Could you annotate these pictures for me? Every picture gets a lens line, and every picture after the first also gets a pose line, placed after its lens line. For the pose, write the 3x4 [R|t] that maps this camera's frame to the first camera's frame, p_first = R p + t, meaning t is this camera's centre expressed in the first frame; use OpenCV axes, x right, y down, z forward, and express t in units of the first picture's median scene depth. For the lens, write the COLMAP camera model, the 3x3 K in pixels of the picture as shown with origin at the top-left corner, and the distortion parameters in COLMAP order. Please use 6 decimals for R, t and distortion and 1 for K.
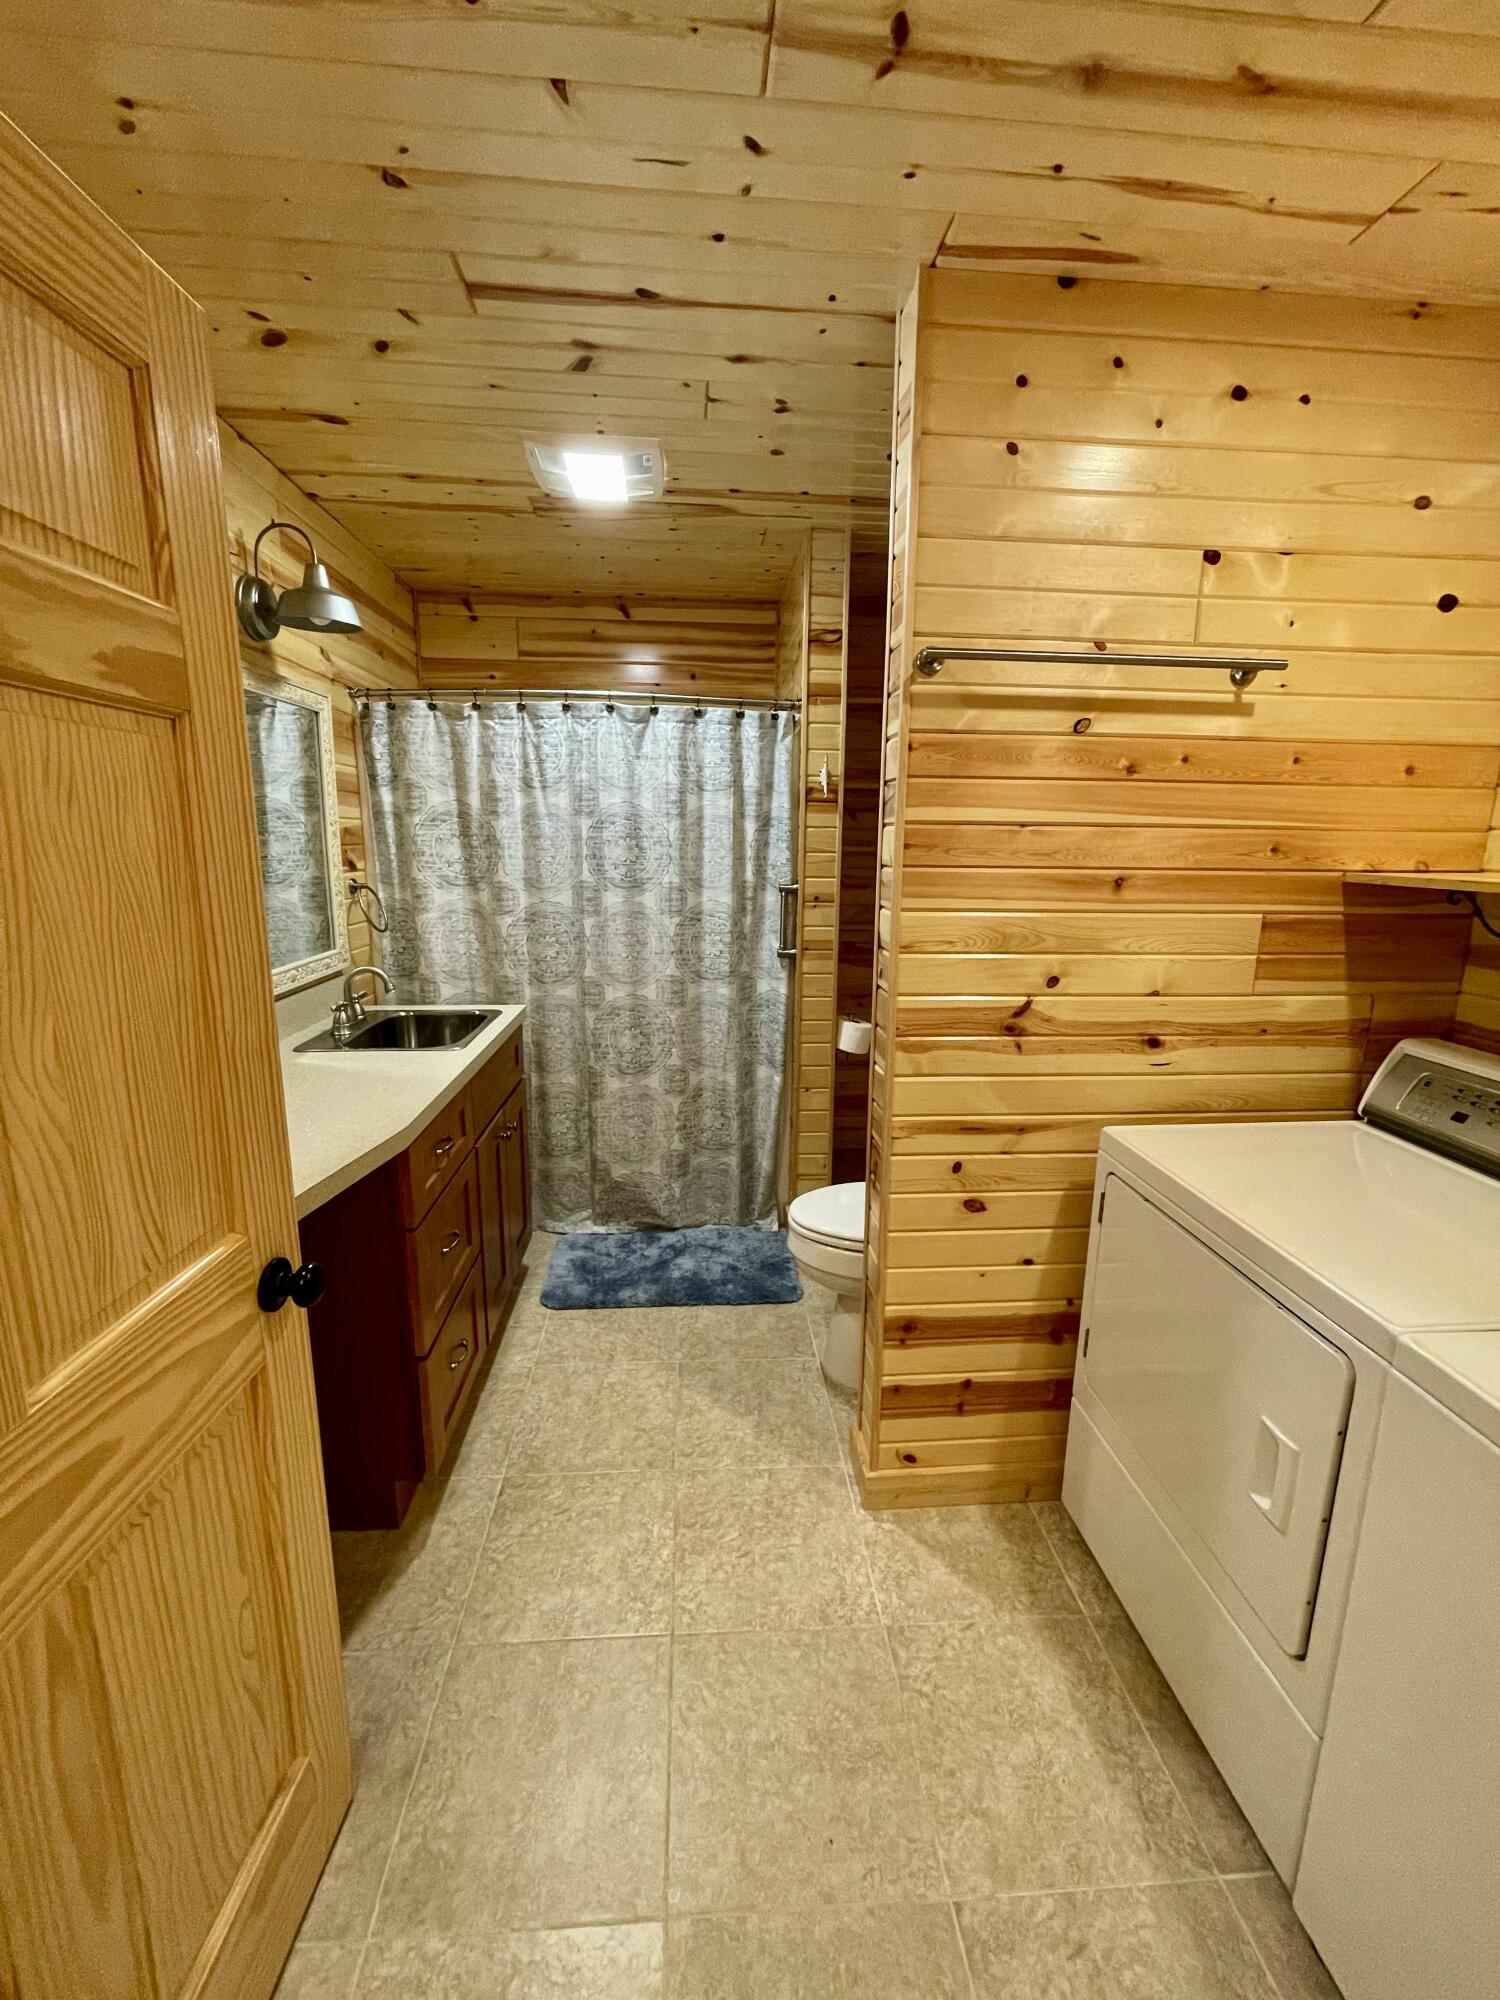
lens RADIAL K [[809.9, 0, 757.7], [0, 809.9, 993.8], [0, 0, 1]] dist [-0.001077, -0.001094]
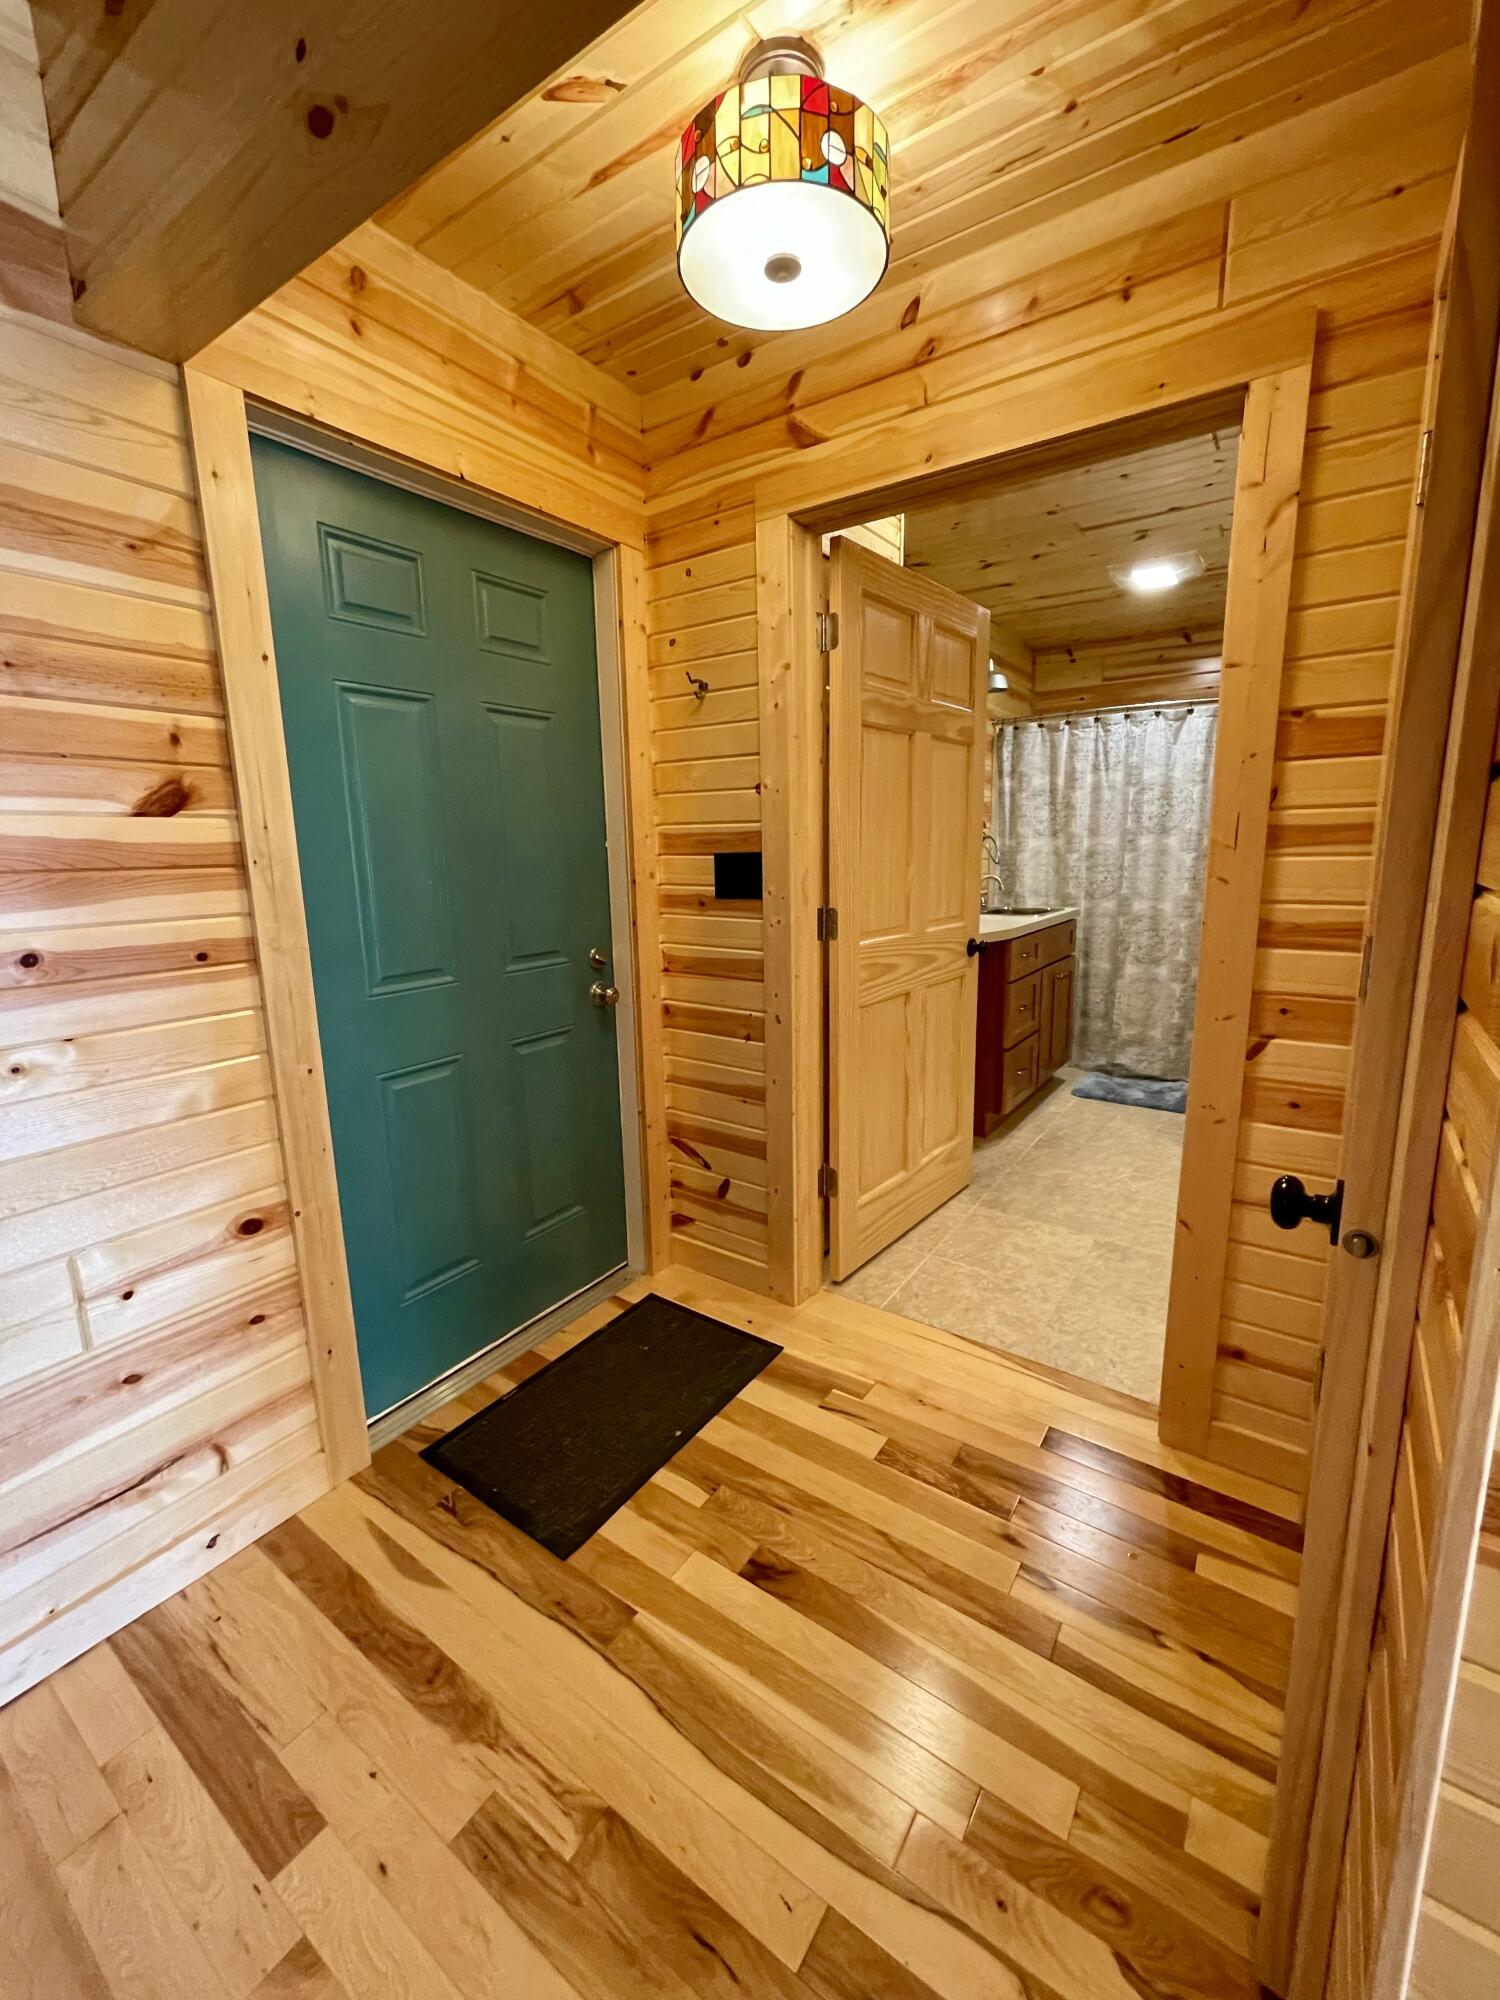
lens RADIAL K [[809.9, 0, 763.9], [0, 809.9, 987.4], [0, 0, 1]] dist [-0.001077, -0.001094]
pose [[0.782595, 0.086511, -0.616491, 0.212308], [-0.094216, 0.995349, 0.020075, 0.189502], [0.615361, 0.042373, 0.787106, -0.601767]]
